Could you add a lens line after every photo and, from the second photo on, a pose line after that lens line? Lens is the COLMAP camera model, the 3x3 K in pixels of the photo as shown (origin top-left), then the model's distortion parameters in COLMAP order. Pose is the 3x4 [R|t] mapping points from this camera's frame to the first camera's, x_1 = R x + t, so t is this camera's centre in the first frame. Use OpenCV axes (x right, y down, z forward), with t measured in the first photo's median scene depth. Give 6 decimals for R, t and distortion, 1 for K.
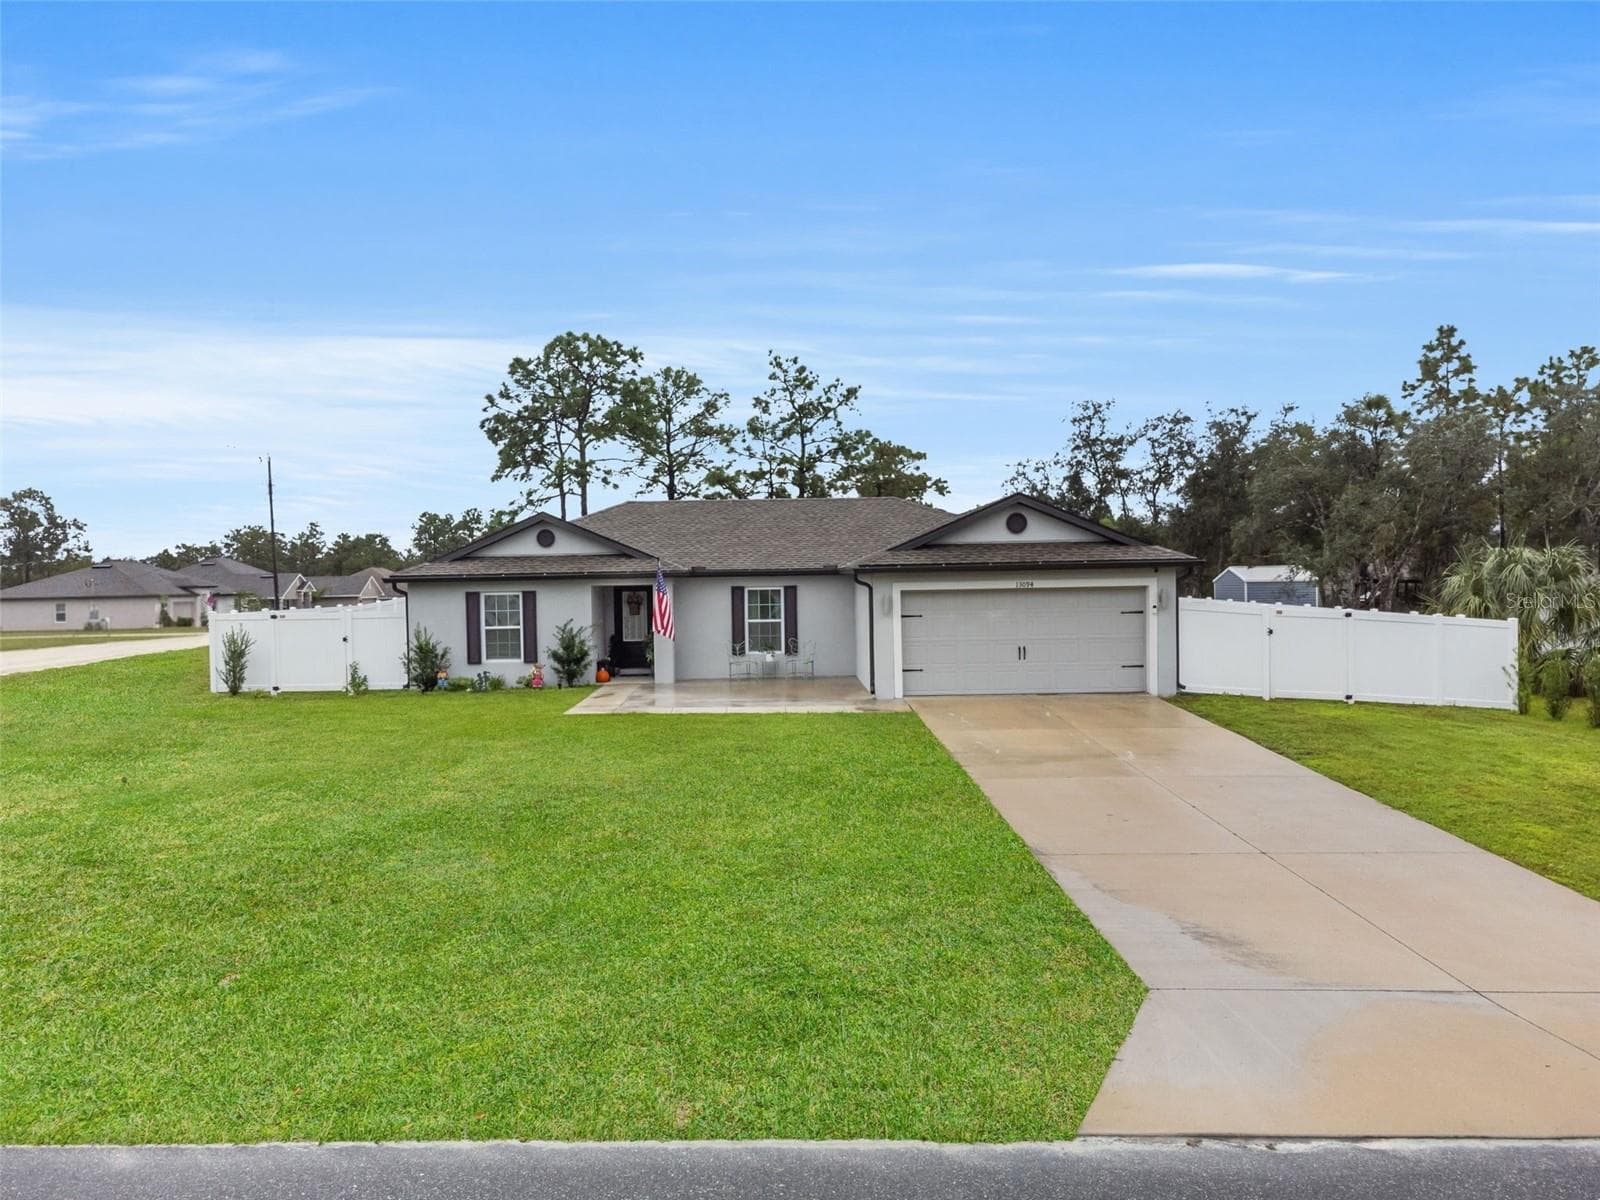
lens RADIAL K [[1201.7, 0, 782.3], [0, 1201.7, 604.4], [0, 0, 1]] dist [0.010539, 0.005448]
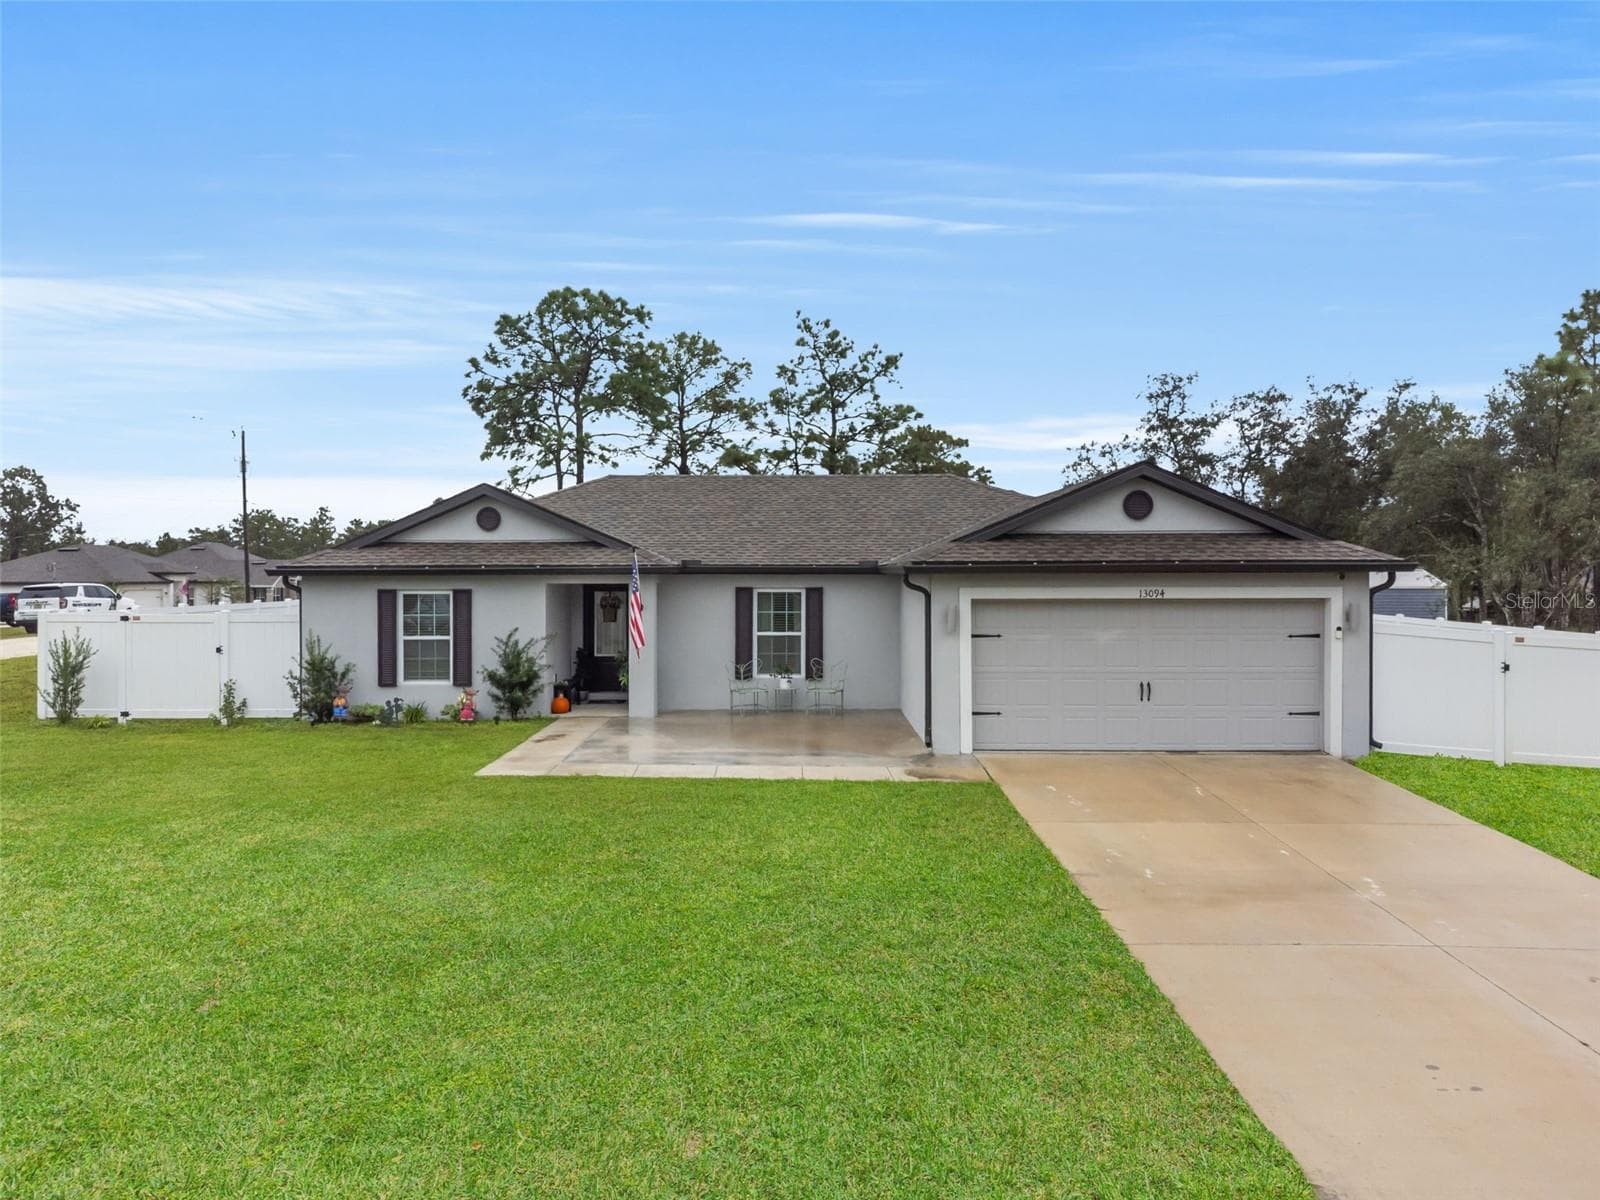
lens RADIAL K [[1207.8, 0, 809.6], [0, 1207.8, 604.3], [0, 0, 1]] dist [0.015925, -0.004648]
pose [[0.999874, 0.015828, -0.000693, 0.002336], [-0.015825, 0.999865, 0.004422, -0.004555], [0.000762, -0.004410, 0.999990, 0.134435]]
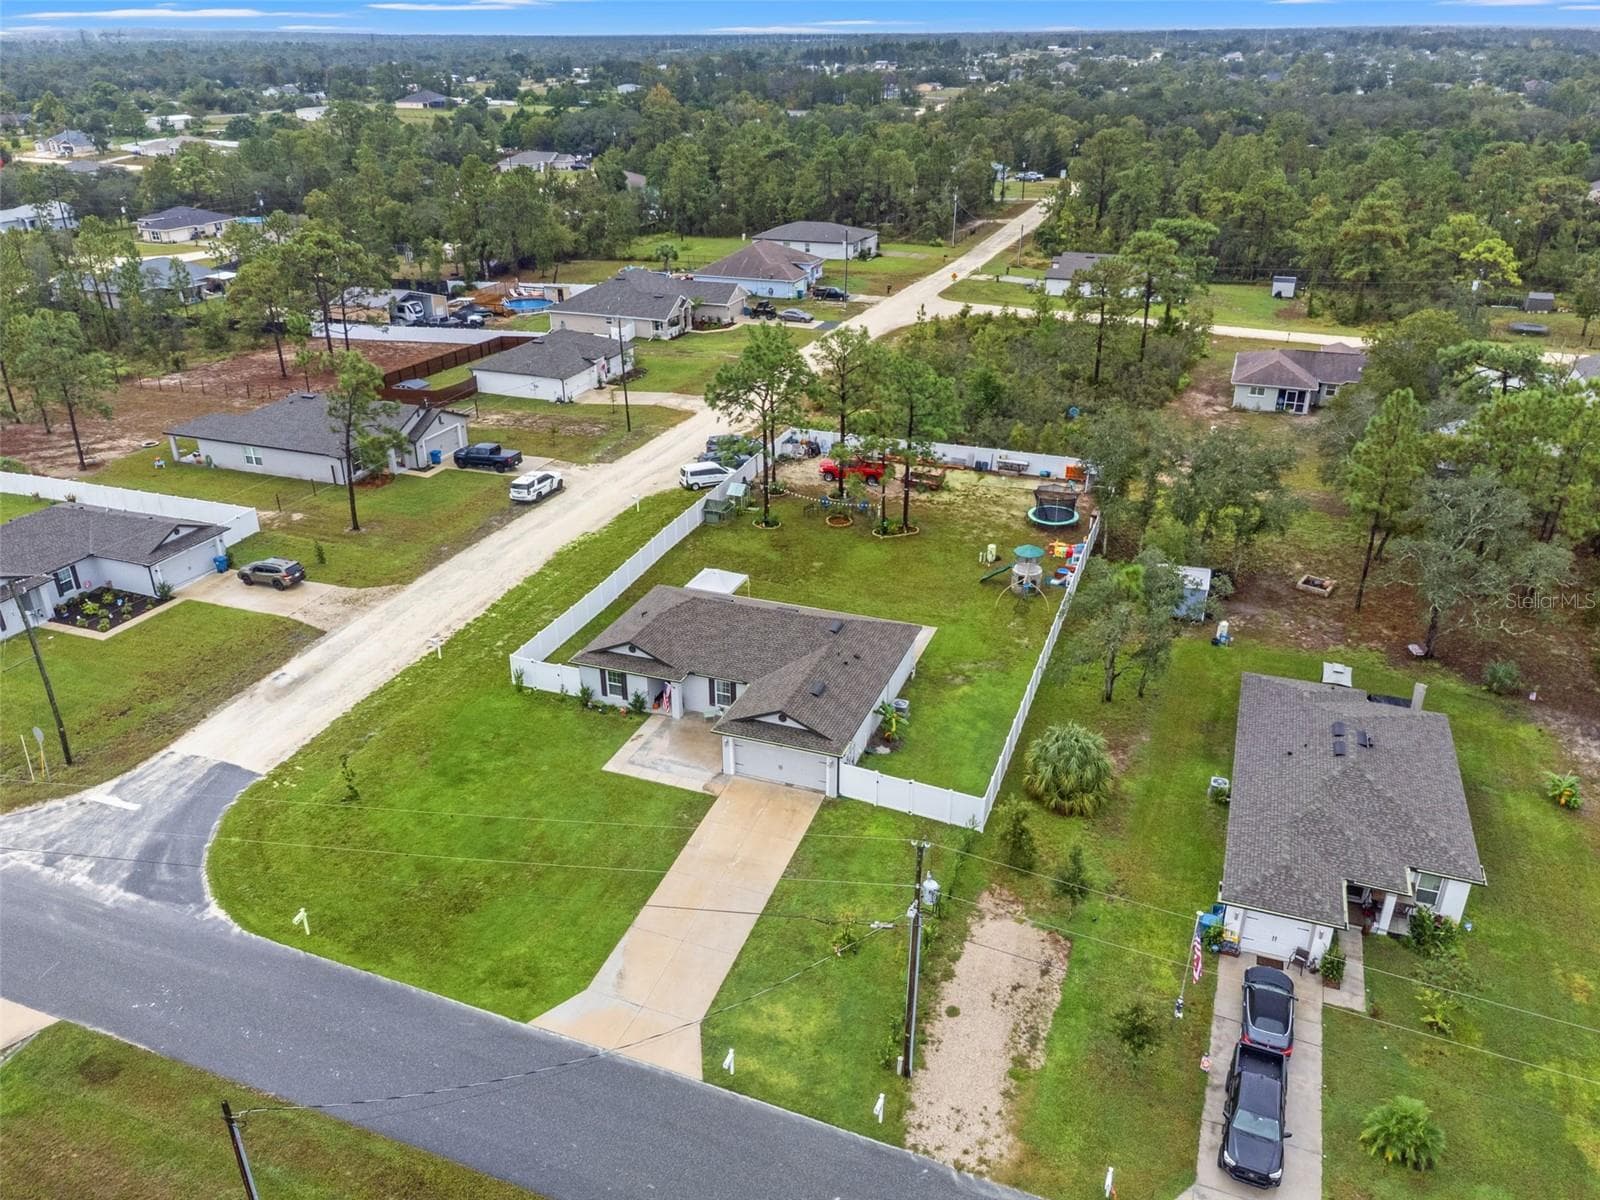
lens RADIAL K [[1201.7, 0, 782.3], [0, 1201.7, 604.4], [0, 0, 1]] dist [0.010539, 0.005448]
pose [[0.925498, 0.170807, -0.338052, 0.448567], [-0.009469, 0.902695, 0.430178, -0.604380], [0.378635, -0.394927, 0.837059, -0.420974]]
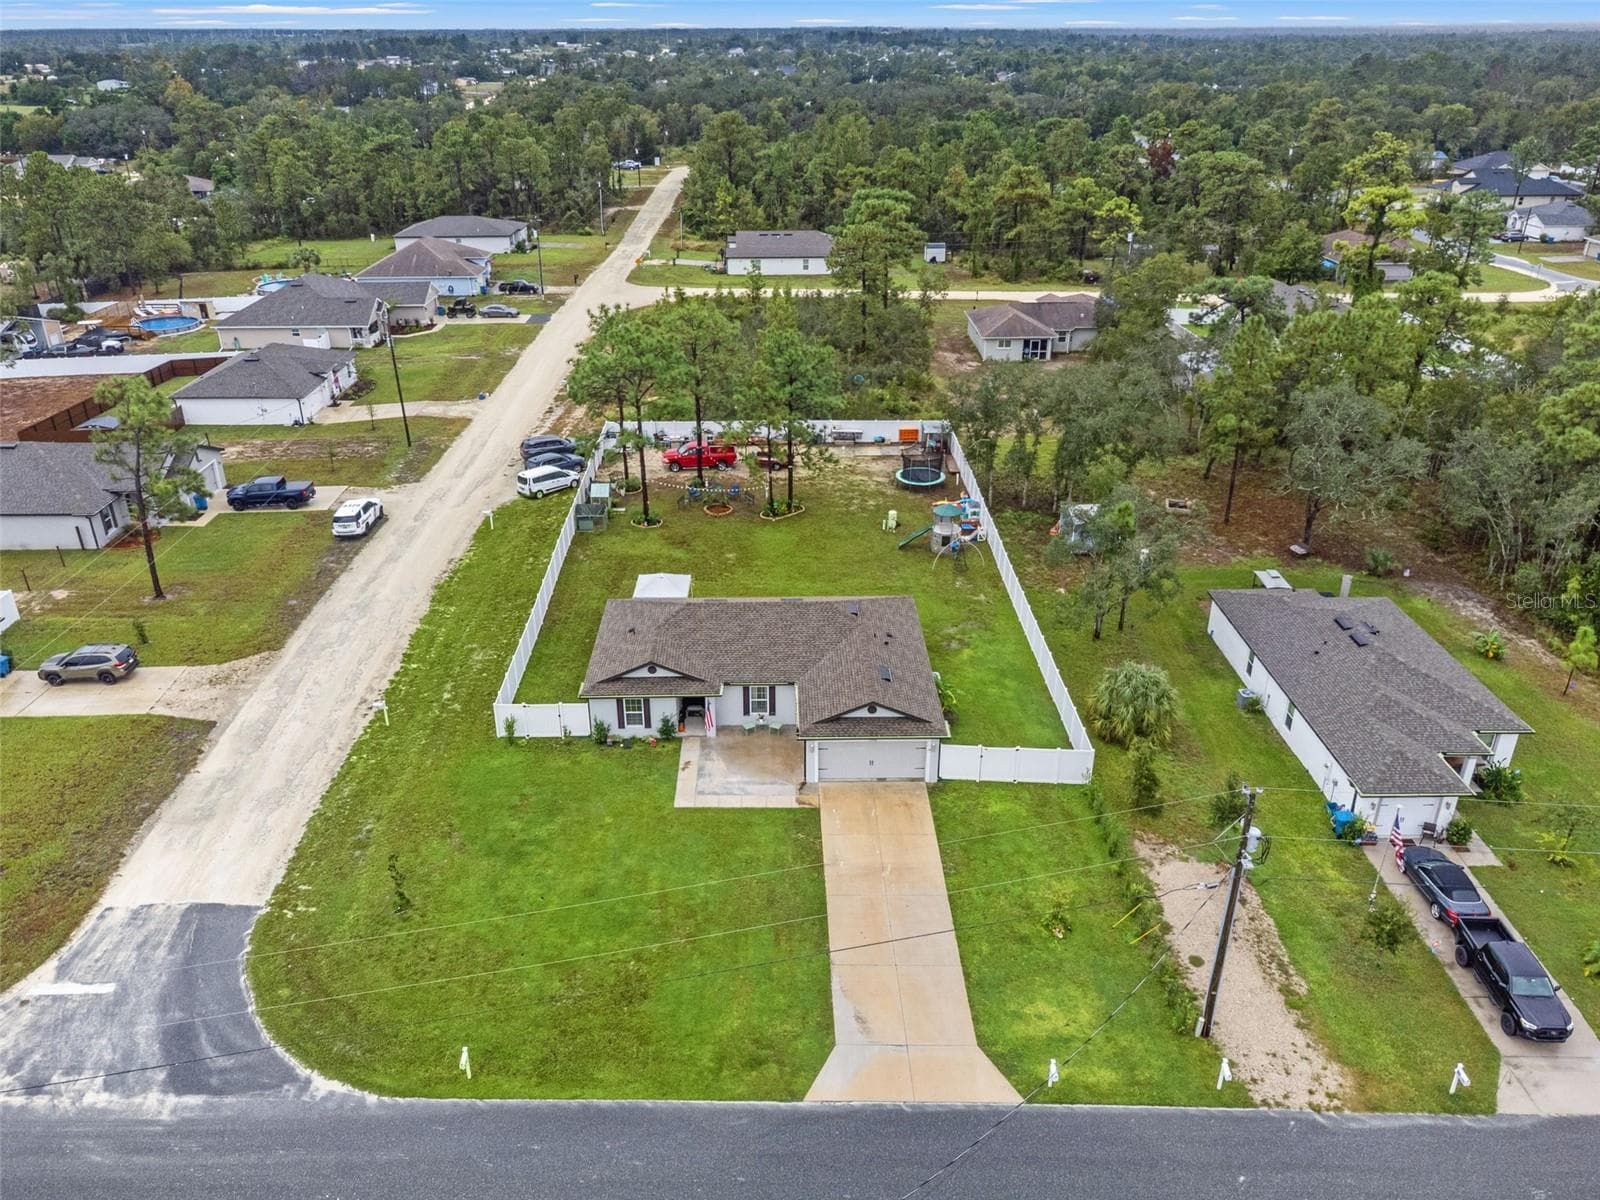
lens RADIAL K [[1201.7, 0, 782.3], [0, 1201.7, 604.4], [0, 0, 1]] dist [0.010539, 0.005448]
pose [[0.999888, 0.014027, -0.005139, 0.017861], [-0.010478, 0.903722, 0.427992, -0.553096], [0.010648, -0.427890, 0.903768, -0.425917]]
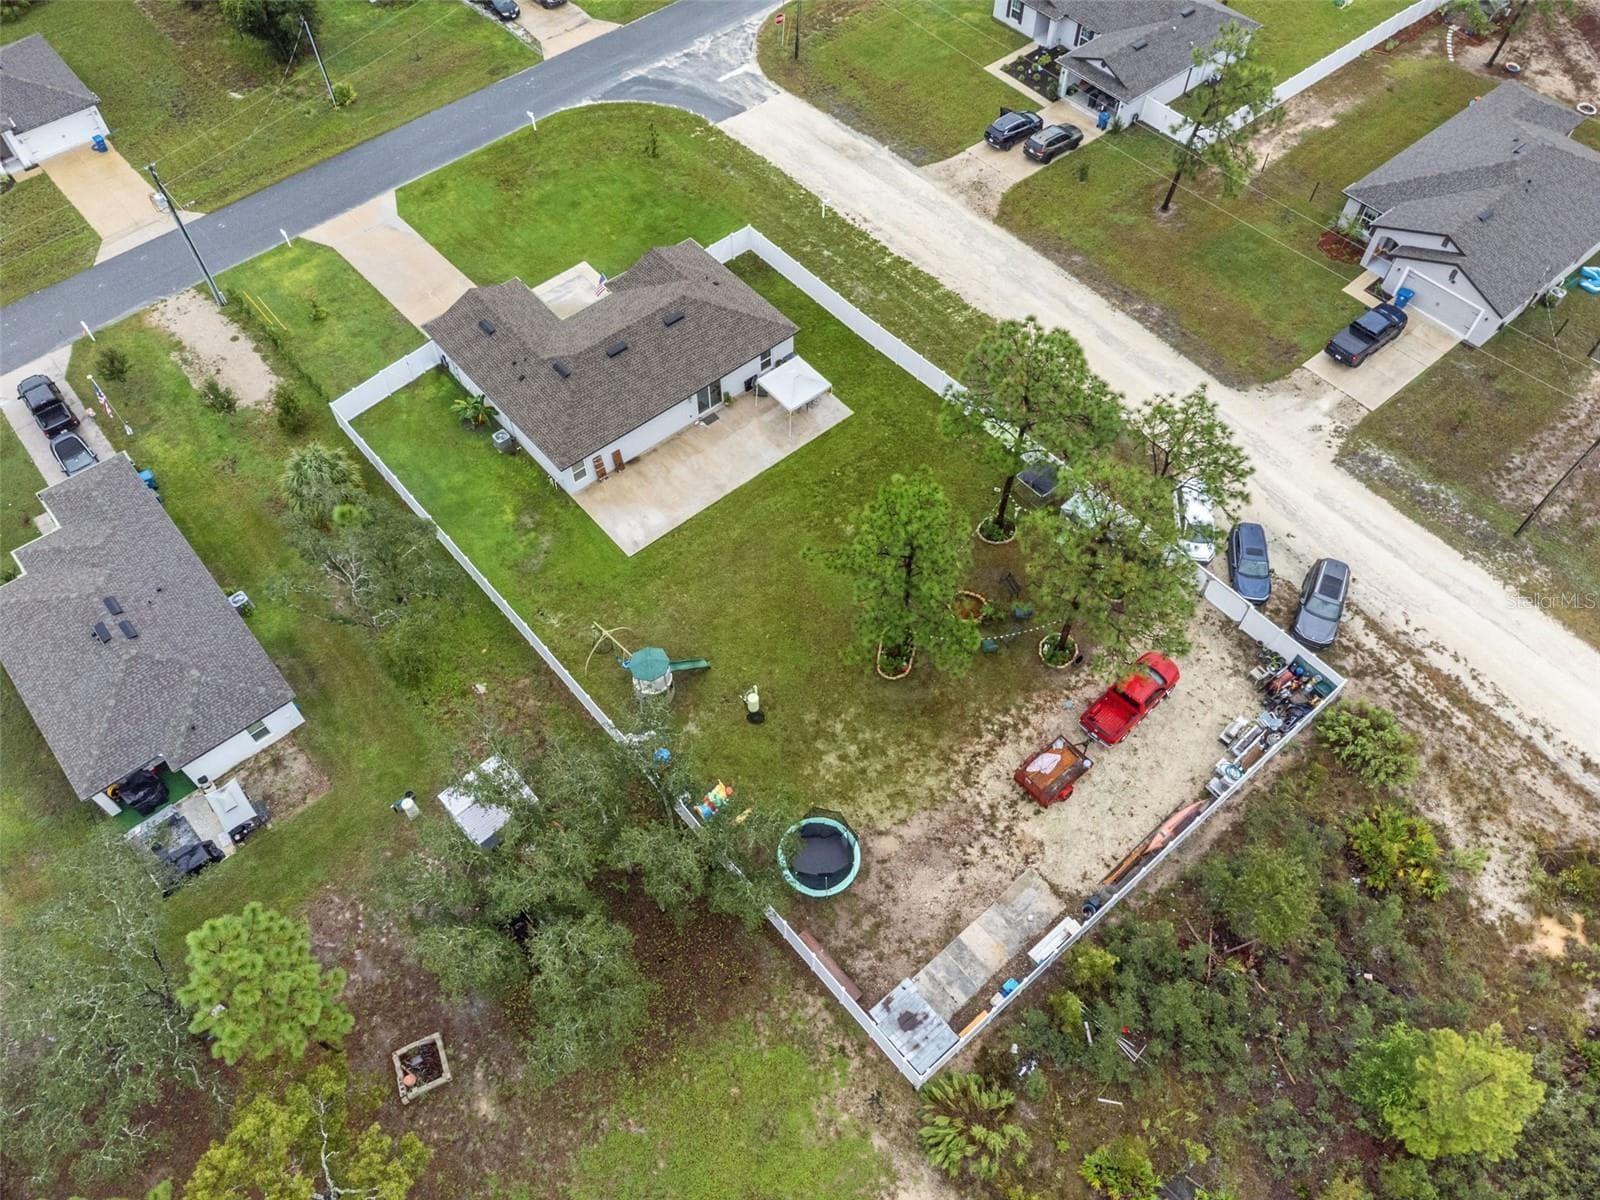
lens RADIAL K [[1174.2, 0, 800.0], [0, 1174.2, 600.0], [0, 0, 1]] dist [-0.001911, 0.001184]
pose [[-0.772352, 0.534838, -0.342668, 0.441812], [0.011665, 0.551320, 0.834212, -0.944738], [0.635088, 0.640308, -0.432052, 1.489023]]
